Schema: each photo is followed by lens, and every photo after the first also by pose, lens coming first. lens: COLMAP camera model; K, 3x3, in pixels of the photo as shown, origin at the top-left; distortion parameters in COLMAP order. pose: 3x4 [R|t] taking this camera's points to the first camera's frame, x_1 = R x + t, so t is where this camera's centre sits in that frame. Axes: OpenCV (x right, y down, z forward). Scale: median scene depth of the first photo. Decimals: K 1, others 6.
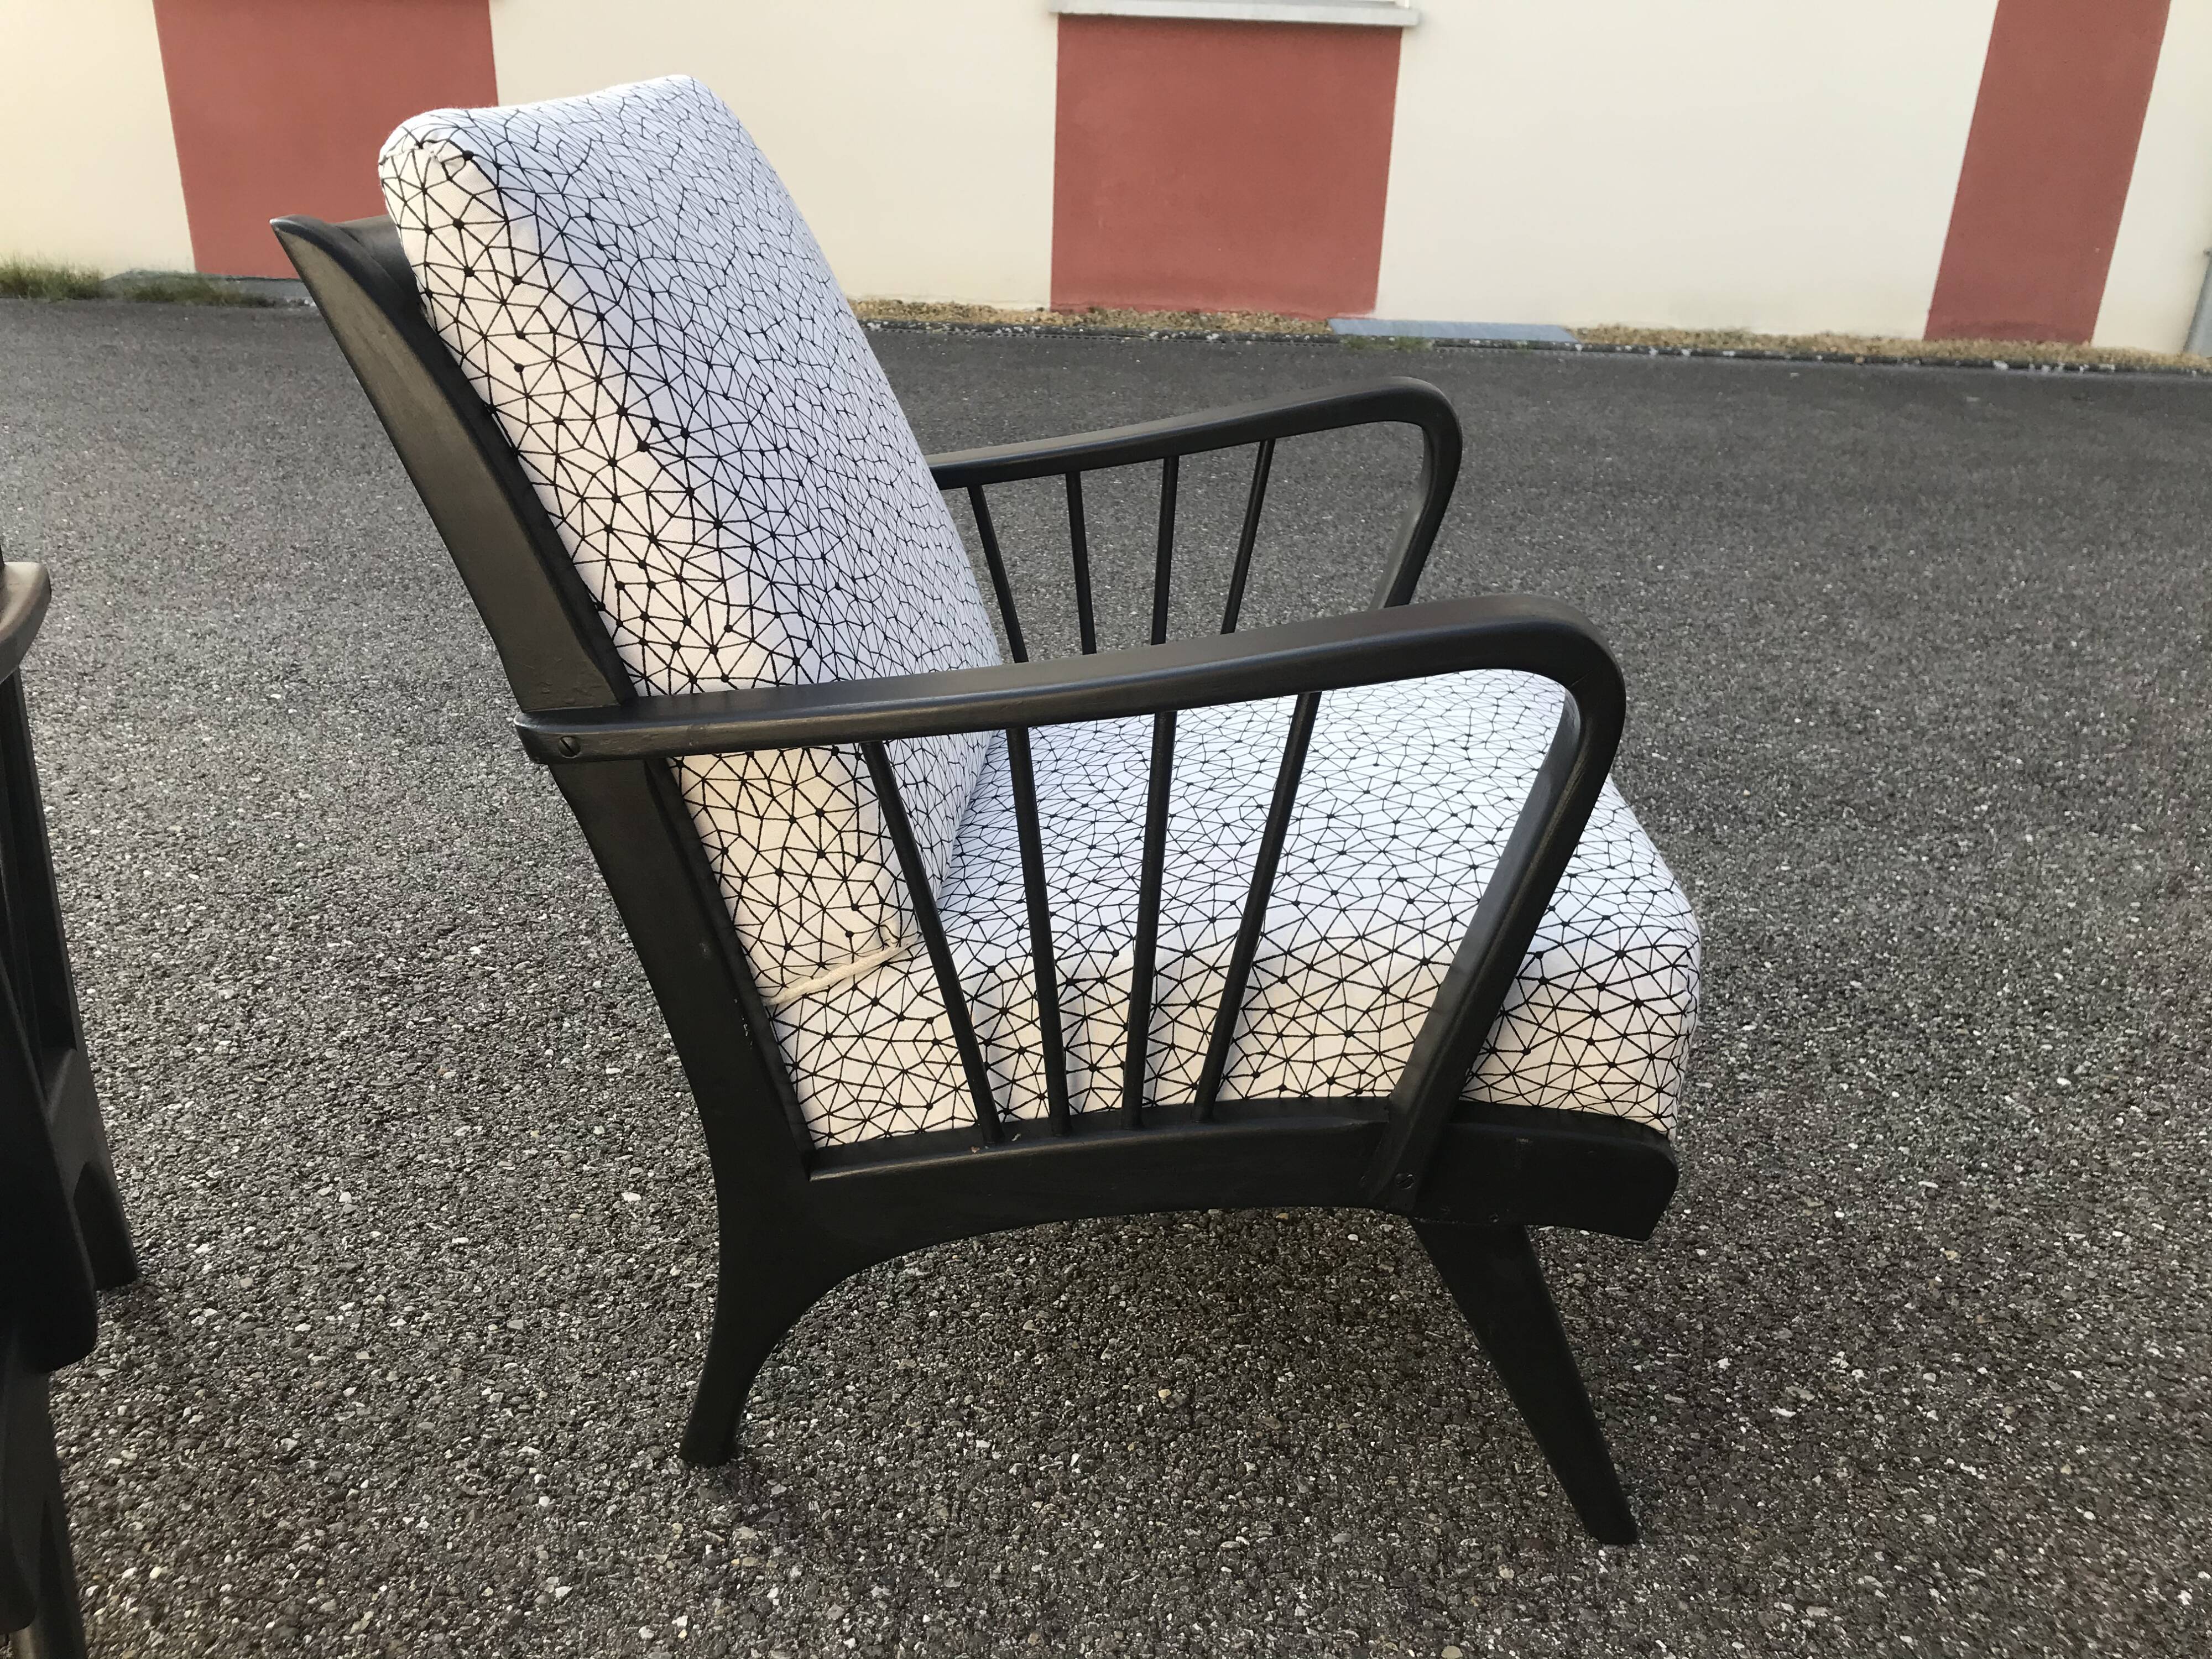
lens RADIAL K [[1795.1, 0, 1084.1], [0, 1795.1, 790.2], [0, 0, 1]] dist [0.027131, -0.019141]
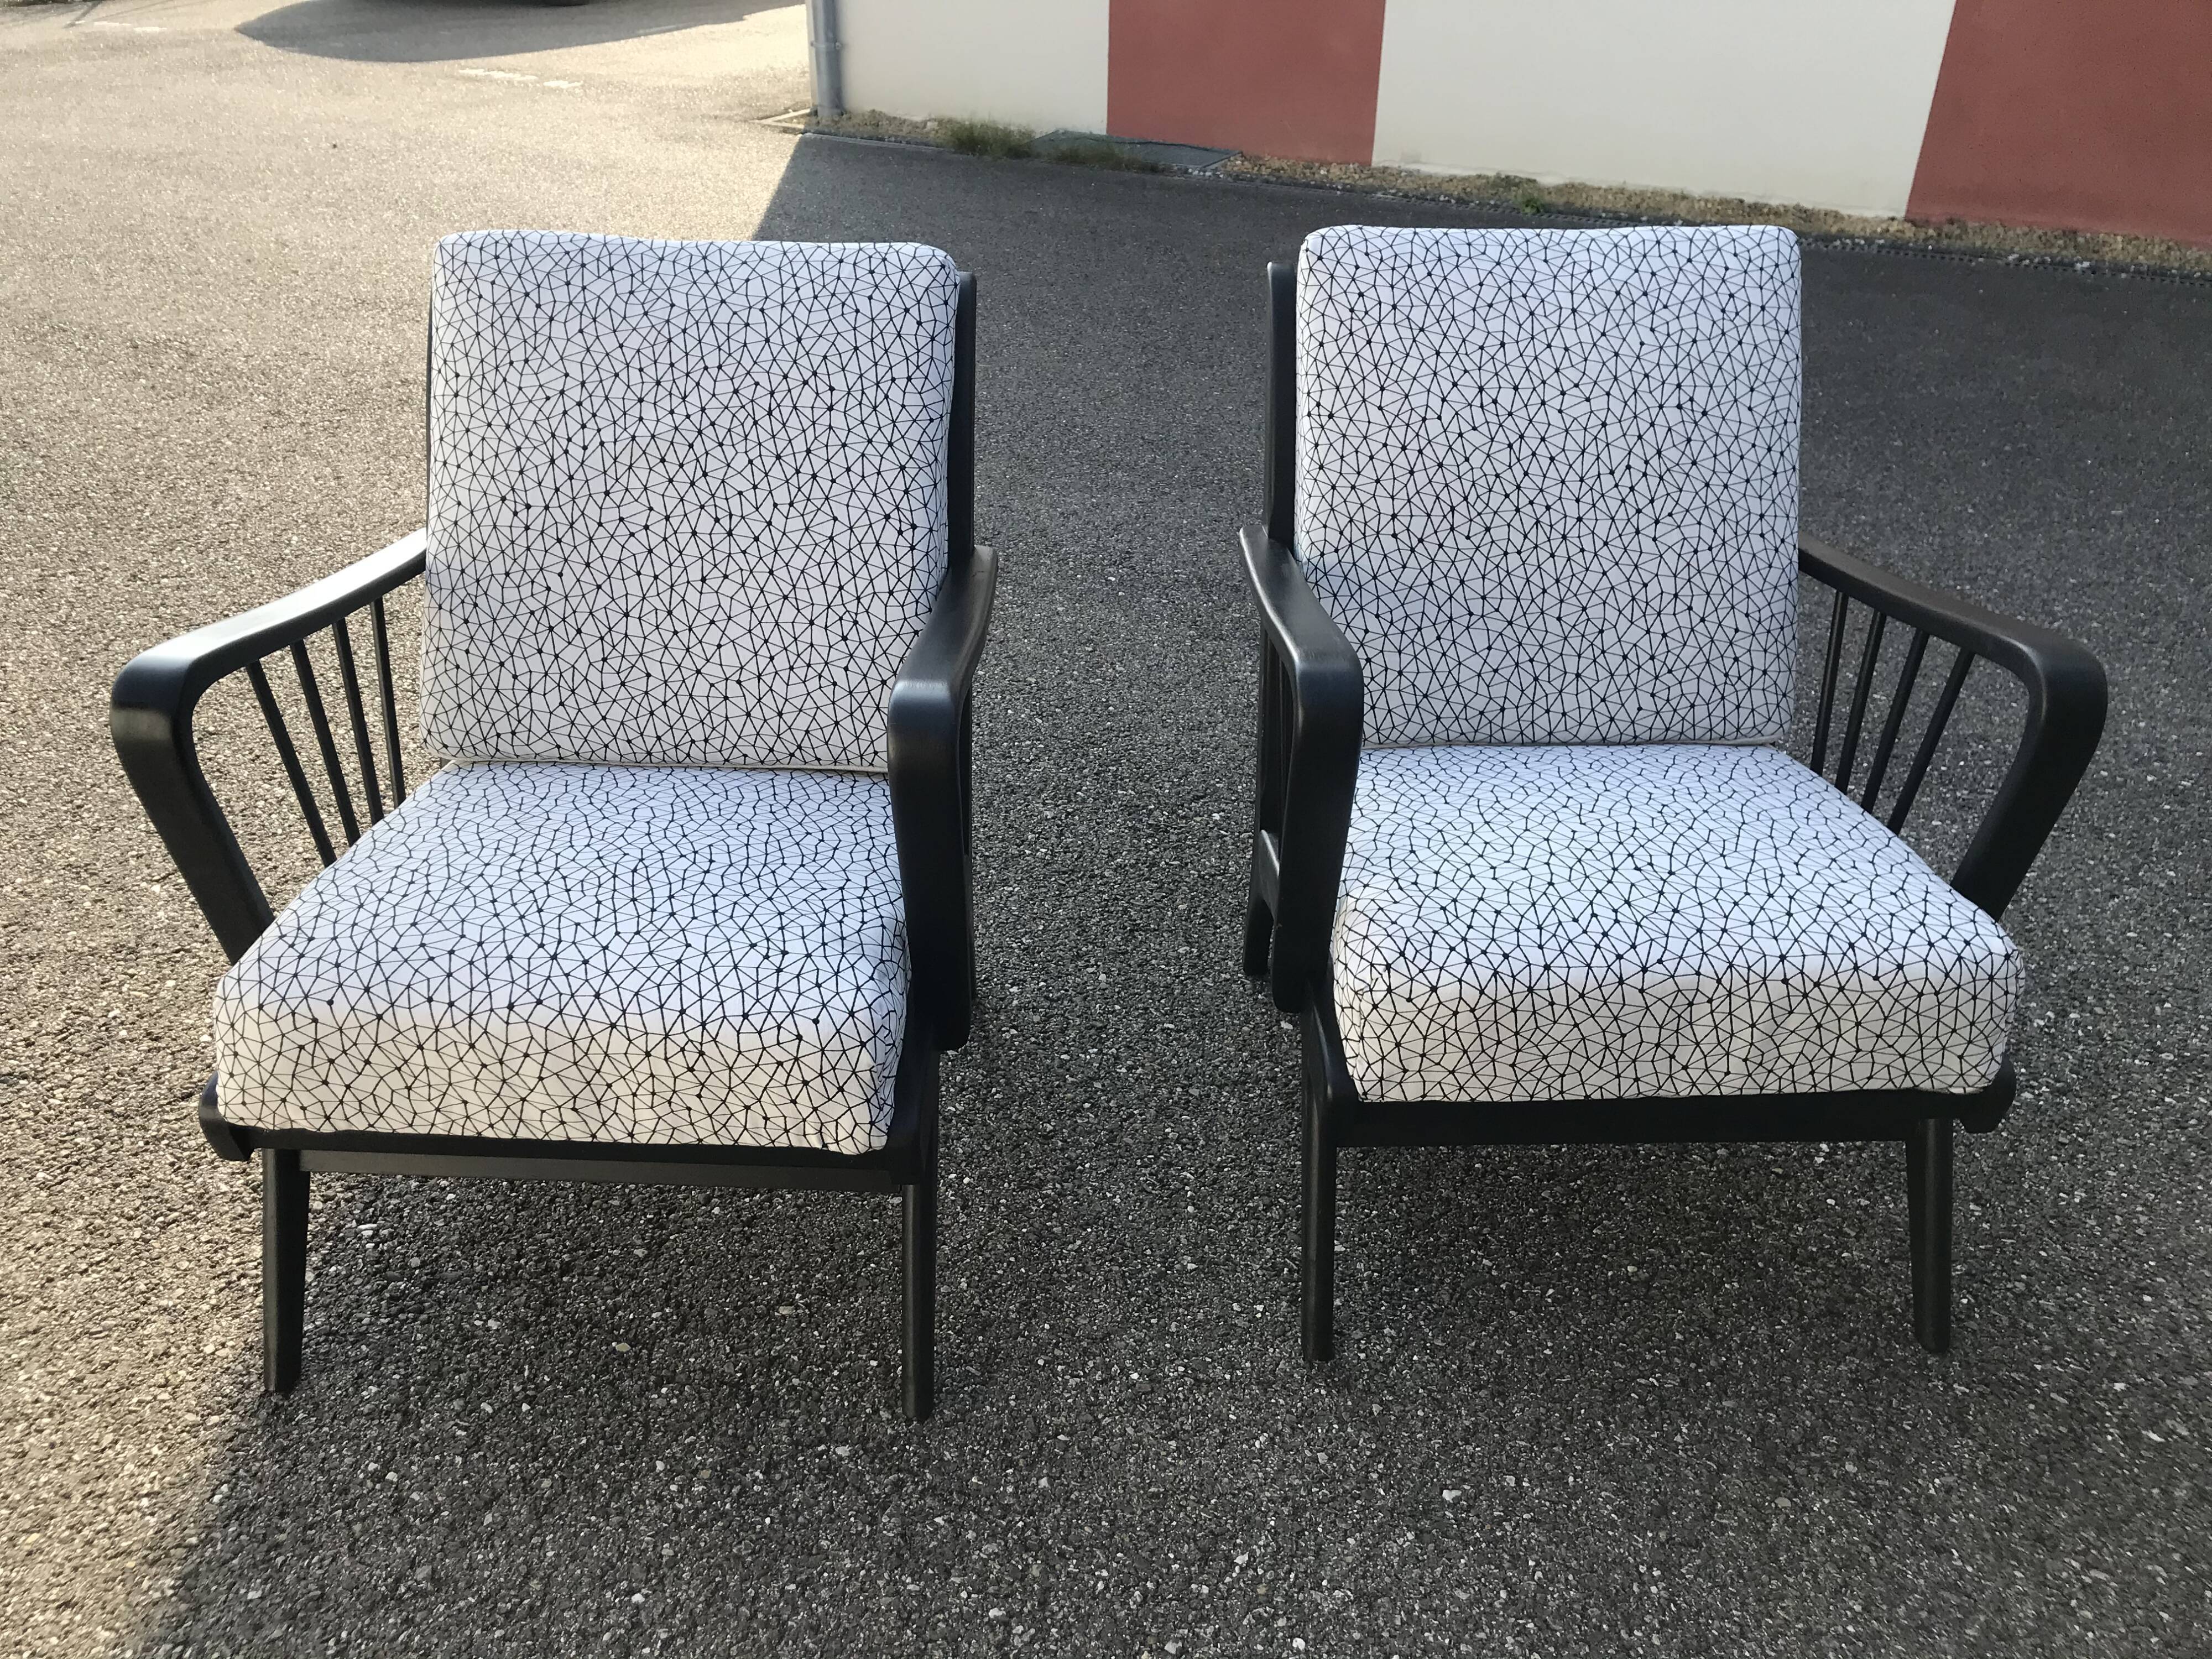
lens RADIAL K [[1795.1, 0, 1114.2], [0, 1795.1, 798.9], [0, 0, 1]] dist [0.027131, -0.019141]
pose [[0.905372, 0.197269, -0.376014, 0.125402], [-0.160240, 0.978786, 0.127676, -0.111280], [0.393224, -0.055342, 0.917776, -0.346138]]
